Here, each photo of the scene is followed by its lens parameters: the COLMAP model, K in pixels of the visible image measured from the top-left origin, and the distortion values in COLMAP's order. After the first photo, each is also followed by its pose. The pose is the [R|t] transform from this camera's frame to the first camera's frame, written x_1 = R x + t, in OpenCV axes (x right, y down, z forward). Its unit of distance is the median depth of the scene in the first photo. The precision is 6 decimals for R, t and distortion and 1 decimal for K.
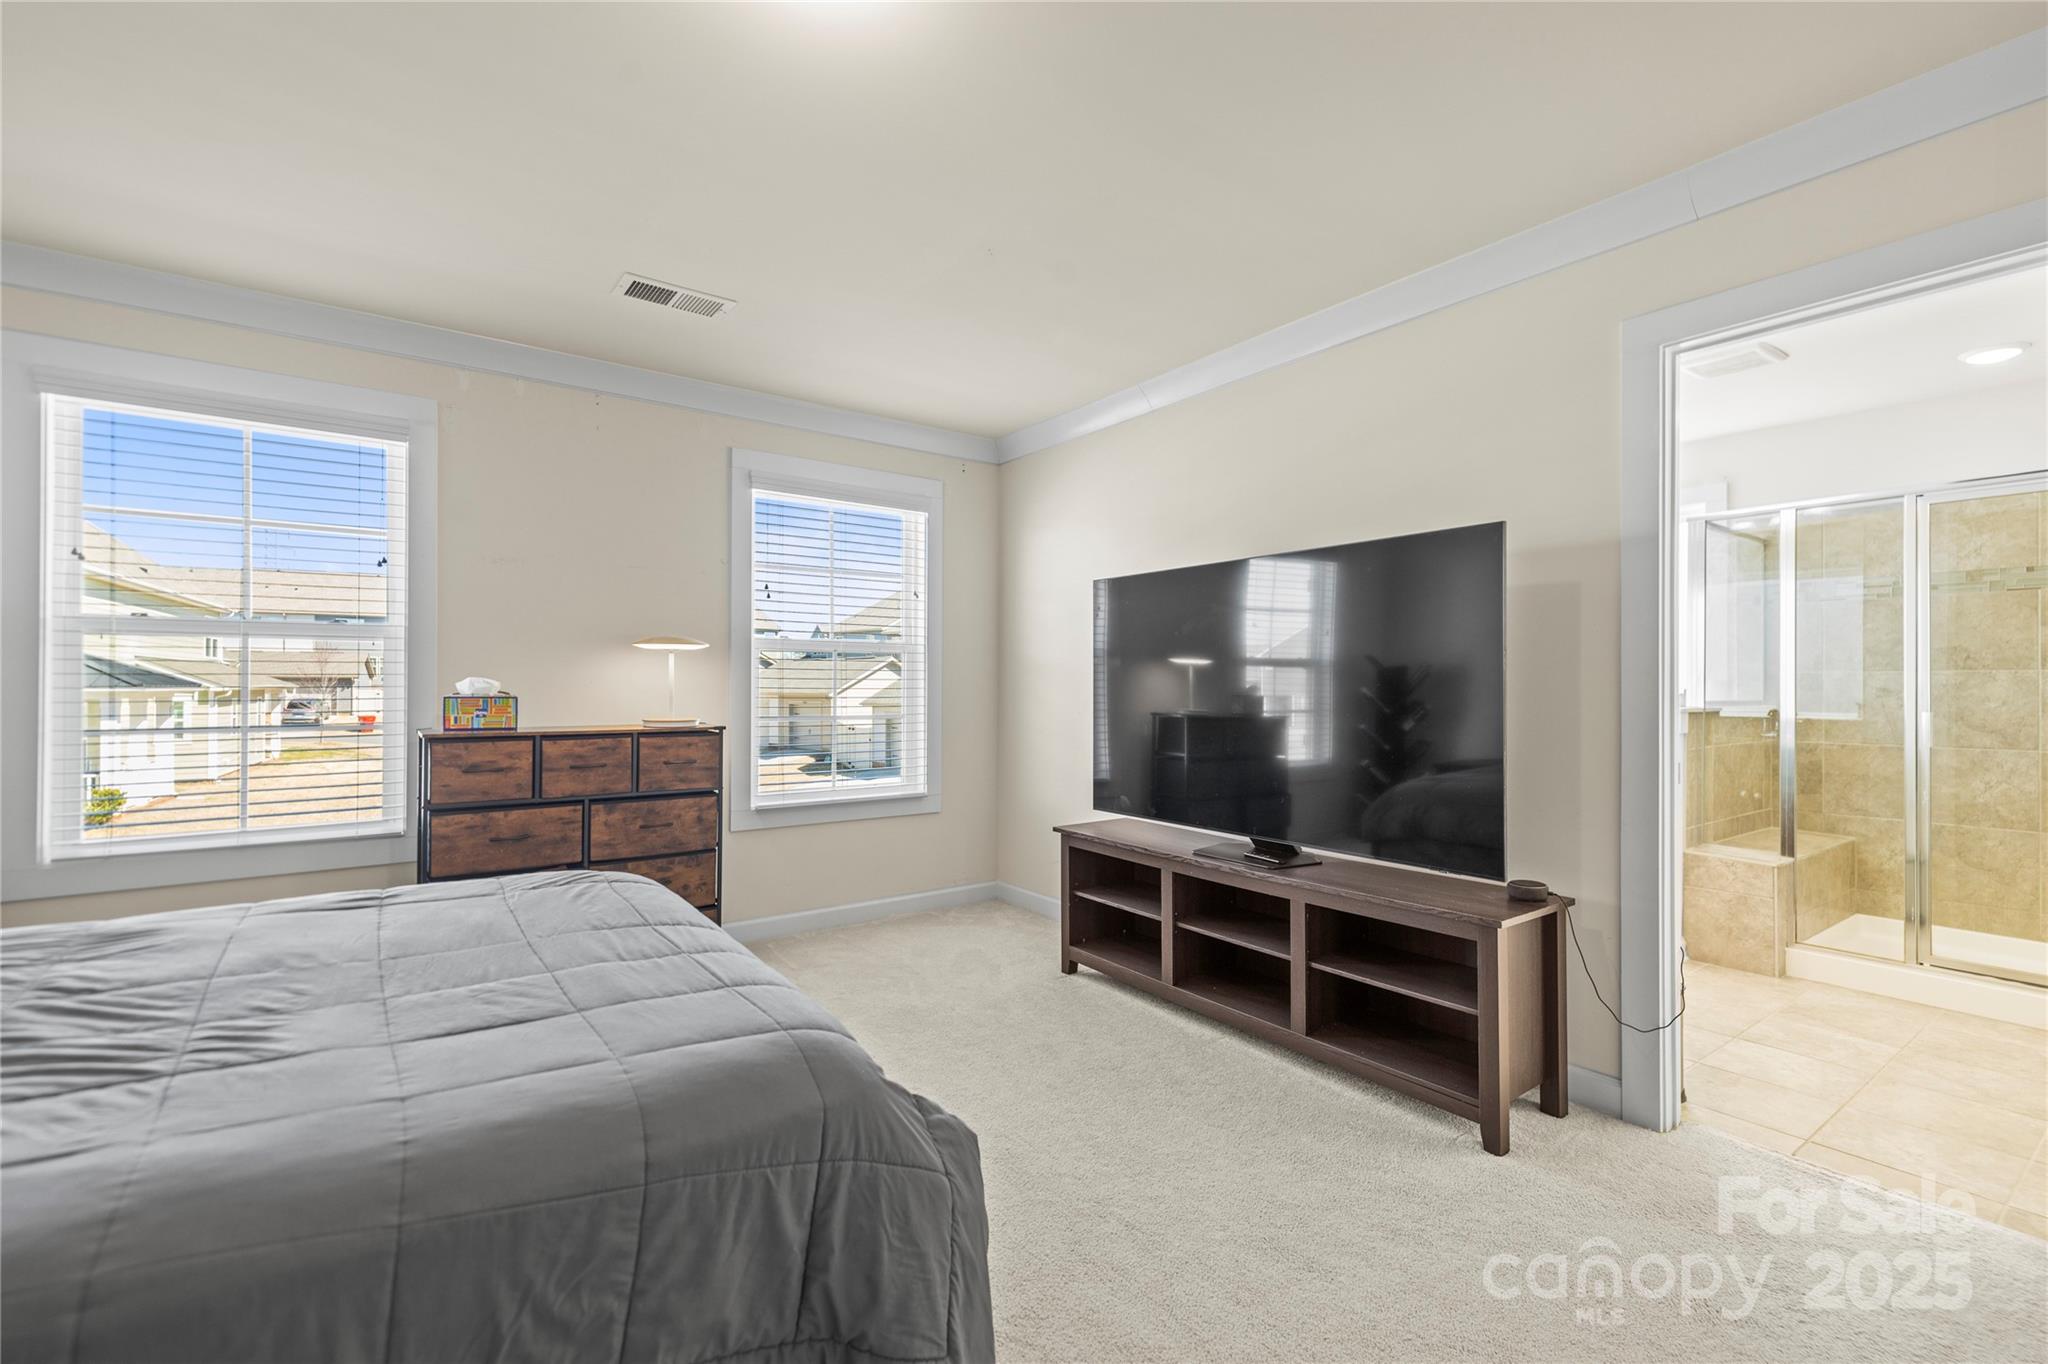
lens RADIAL K [[890.0, 0, 1022.5], [0, 890.0, 685.0], [0, 0, 1]] dist [0.002244, 0.000379]
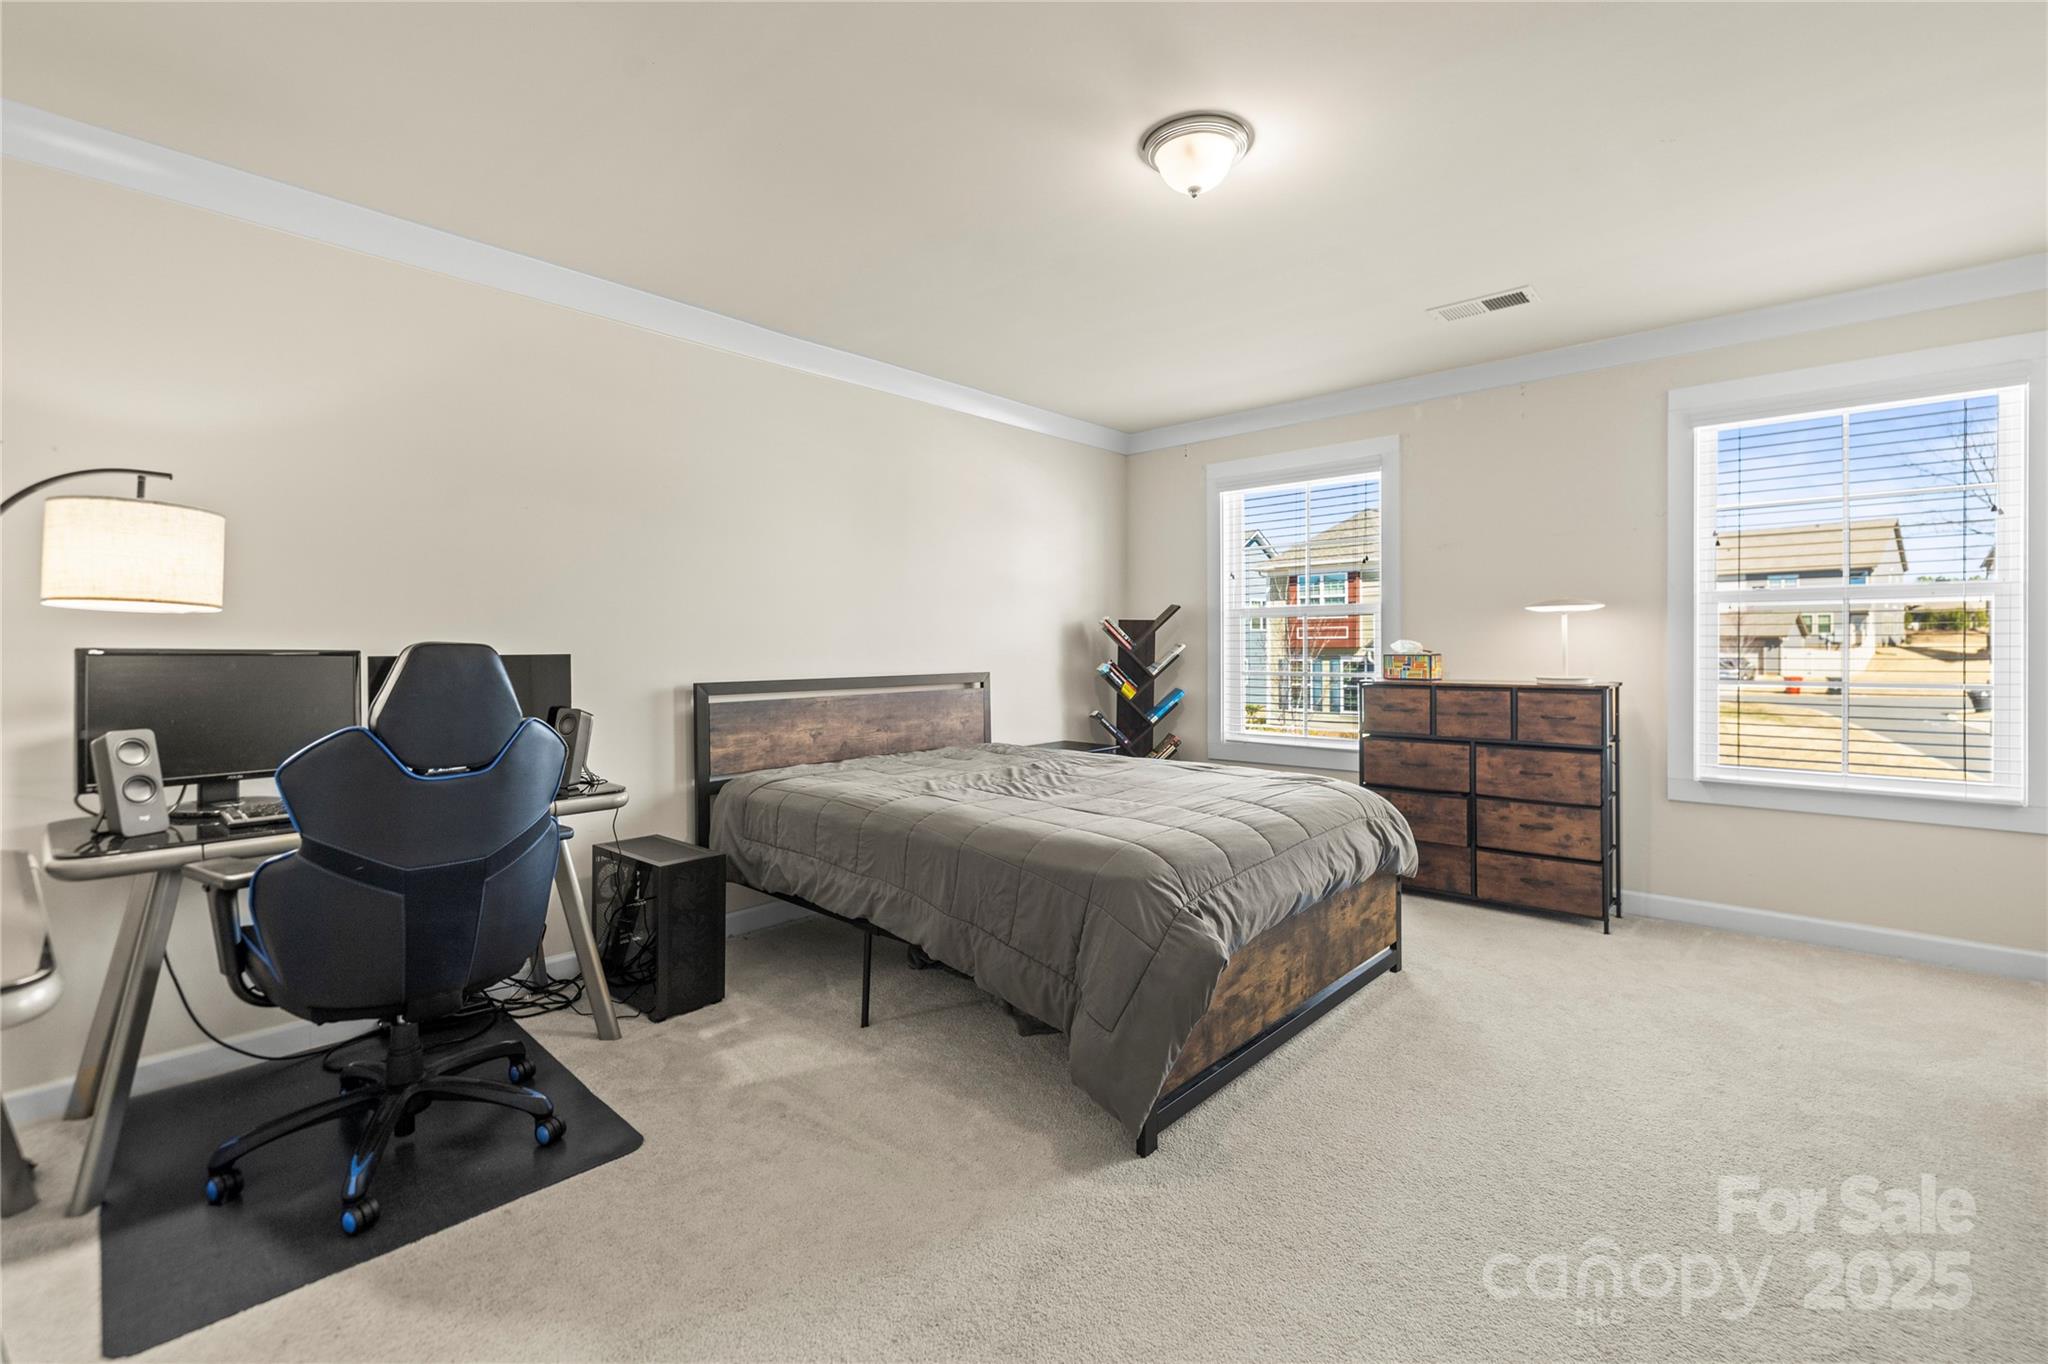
lens RADIAL K [[890.0, 0, 1027.0], [0, 890.0, 665.4], [0, 0, 1]] dist [0.002244, 0.000379]
pose [[0.205309, 0.016995, -0.978550, 0.553983], [0.005967, 0.999809, 0.018616, 0.001103], [0.978679, -0.009661, 0.205168, 0.172526]]
